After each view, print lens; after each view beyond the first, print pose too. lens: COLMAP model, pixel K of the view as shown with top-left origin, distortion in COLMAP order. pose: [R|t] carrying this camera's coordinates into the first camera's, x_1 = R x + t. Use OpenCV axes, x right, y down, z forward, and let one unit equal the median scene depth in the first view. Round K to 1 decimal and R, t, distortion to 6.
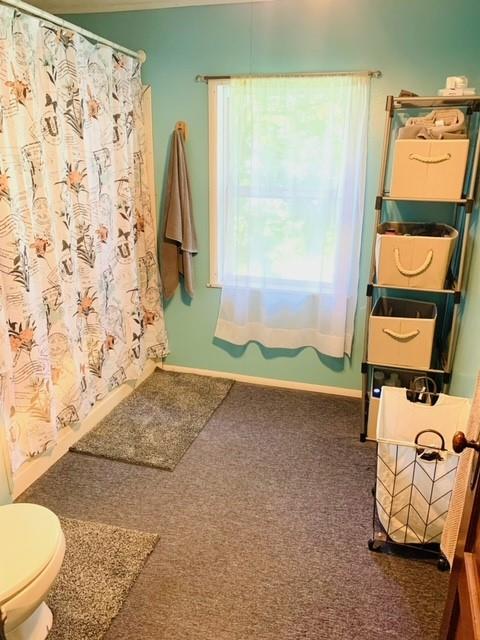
lens RADIAL K [[482.4, 0, 238.1], [0, 482.4, 318.1], [0, 0, 1]] dist [0.037031, -0.040392]
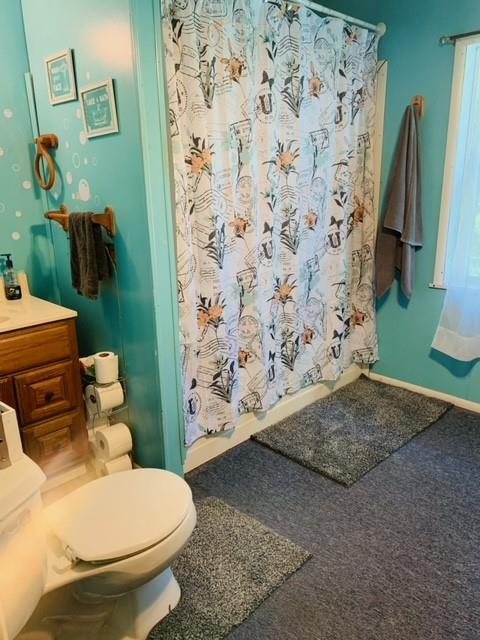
lens RADIAL K [[482.4, 0, 239.6], [0, 482.4, 320.7], [0, 0, 1]] dist [0.037031, -0.040392]
pose [[0.870706, 0.104288, -0.480620, 0.076841], [-0.118023, 0.993009, 0.001655, 0.038761], [0.477433, 0.055283, 0.876927, 0.123091]]
